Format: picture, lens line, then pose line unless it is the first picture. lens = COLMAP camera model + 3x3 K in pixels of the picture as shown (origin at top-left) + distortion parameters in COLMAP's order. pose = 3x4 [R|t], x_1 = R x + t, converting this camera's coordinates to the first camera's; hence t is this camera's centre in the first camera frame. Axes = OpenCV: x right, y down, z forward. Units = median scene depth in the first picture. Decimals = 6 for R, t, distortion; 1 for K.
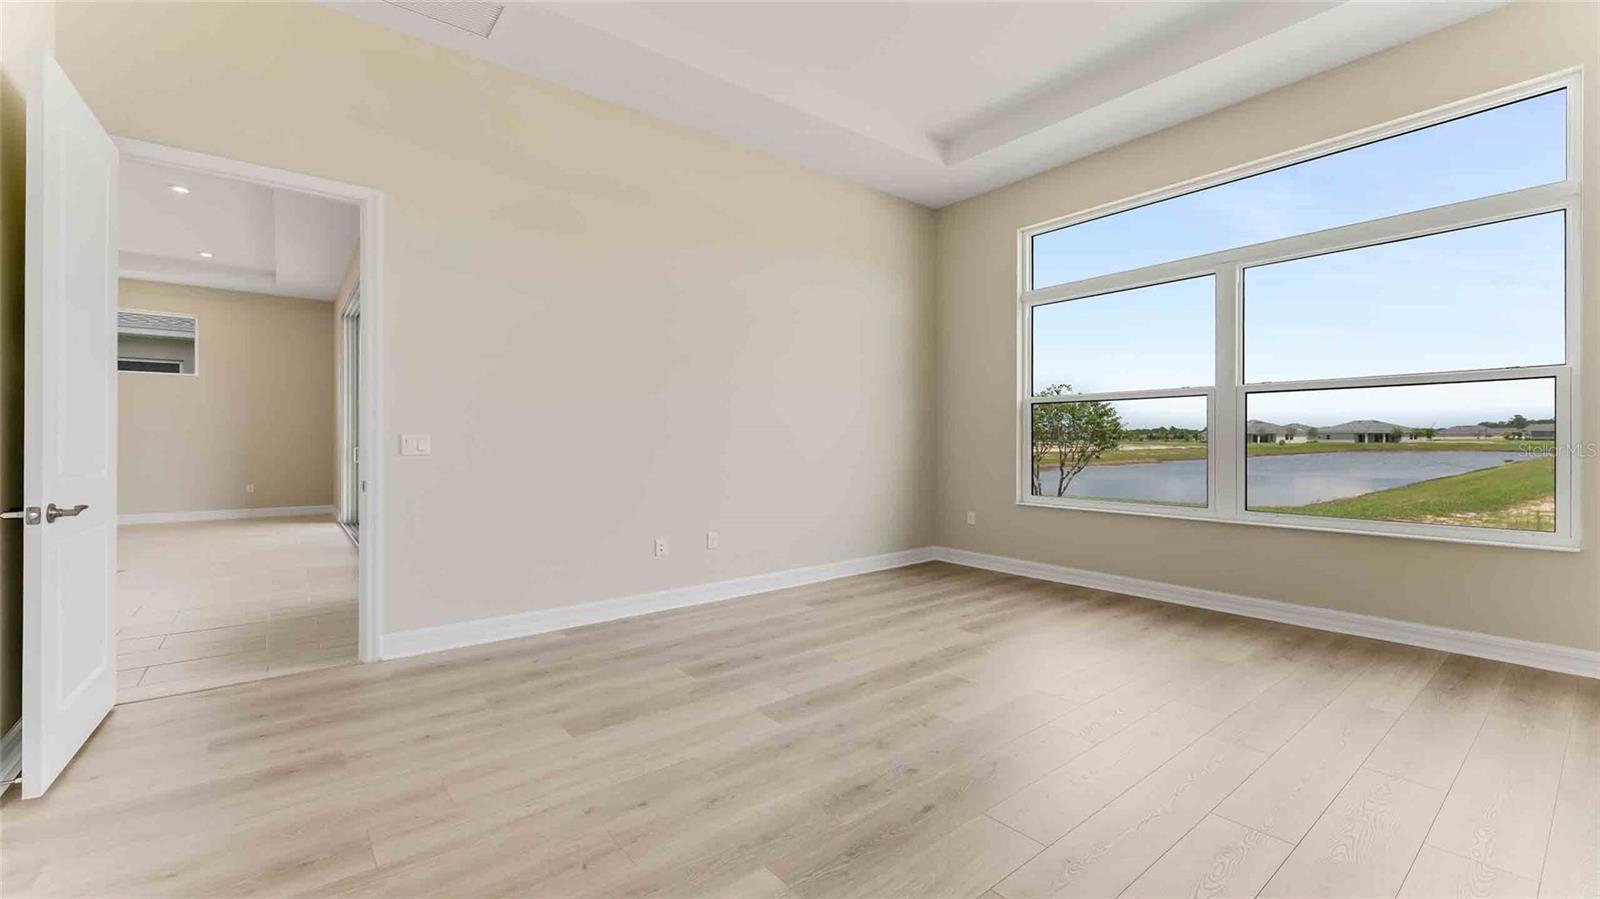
lens RADIAL K [[644.0, 0, 807.4], [0, 644.0, 444.8], [0, 0, 1]] dist [0.003437, -0.000098]
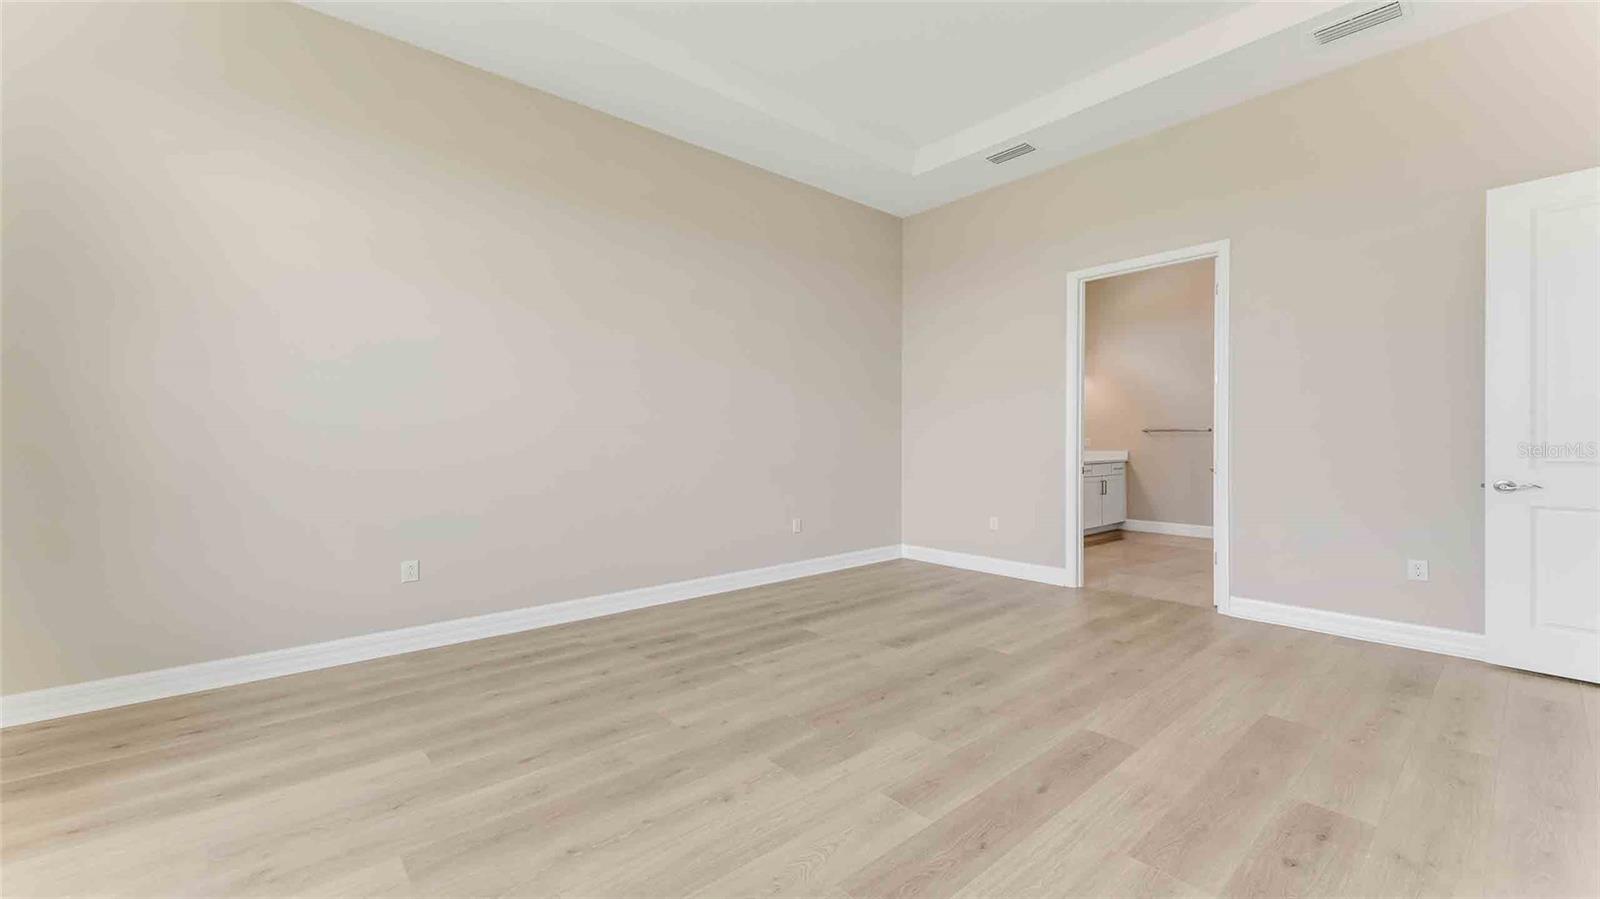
lens RADIAL K [[644.0, 0, 801.5], [0, 644.0, 434.2], [0, 0, 1]] dist [0.003437, -0.000098]
pose [[-0.999106, 0.003890, -0.042105, 0.324939], [0.004092, 0.999981, -0.004713, -0.009342], [0.042086, -0.004881, -0.999102, 1.467841]]
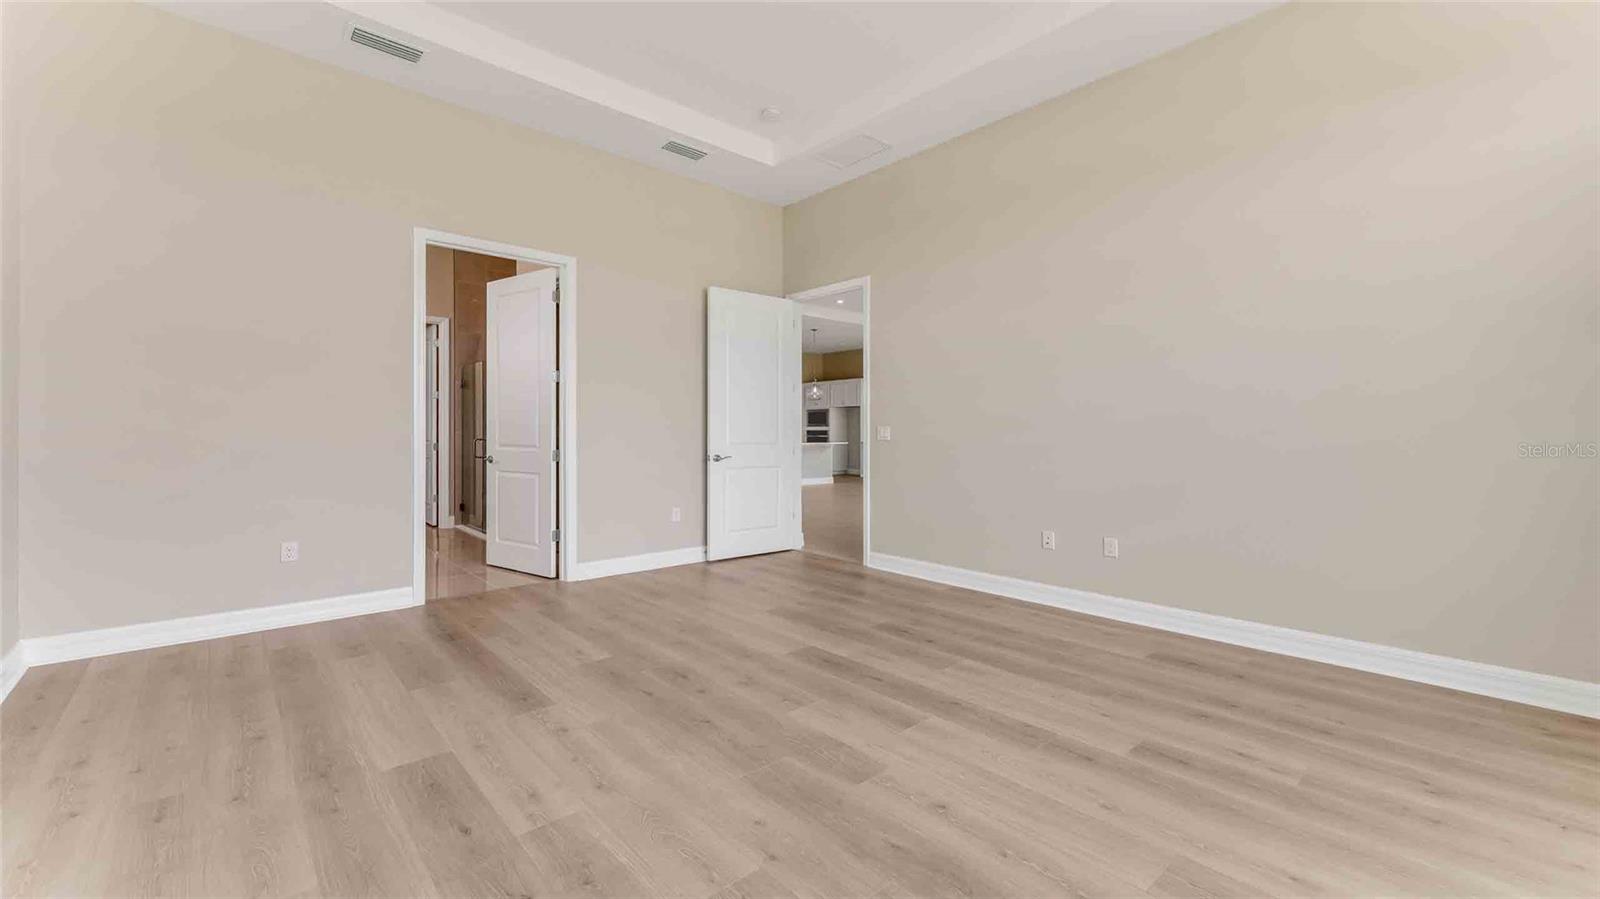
lens RADIAL K [[644.0, 0, 808.4], [0, 644.0, 458.5], [0, 0, 1]] dist [0.003437, -0.000098]
pose [[0.063023, 0.046862, -0.996911, 0.916722], [-0.006696, 0.998894, 0.046532, -0.012444], [0.997990, 0.003743, 0.063268, 0.720890]]
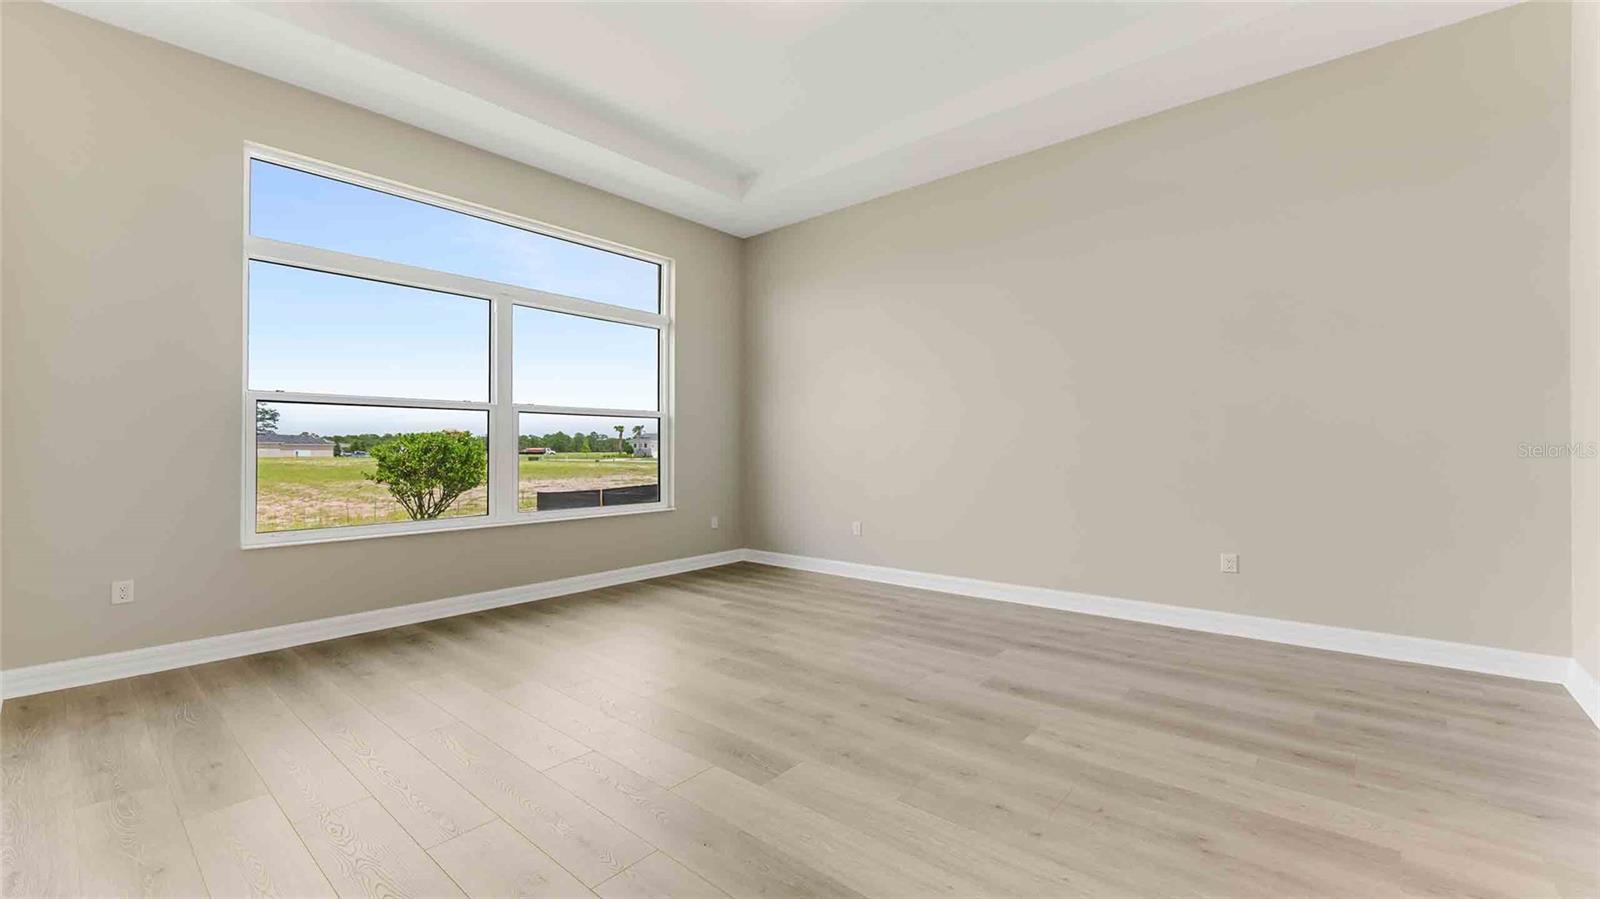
lens RADIAL K [[644.0, 0, 810.4], [0, 644.0, 450.7], [0, 0, 1]] dist [0.003437, -0.000098]
pose [[-0.190702, 0.005194, 0.981634, -0.693686], [0.012133, 0.999922, -0.002934, -0.000645], [-0.981573, 0.011351, -0.190750, 0.858674]]
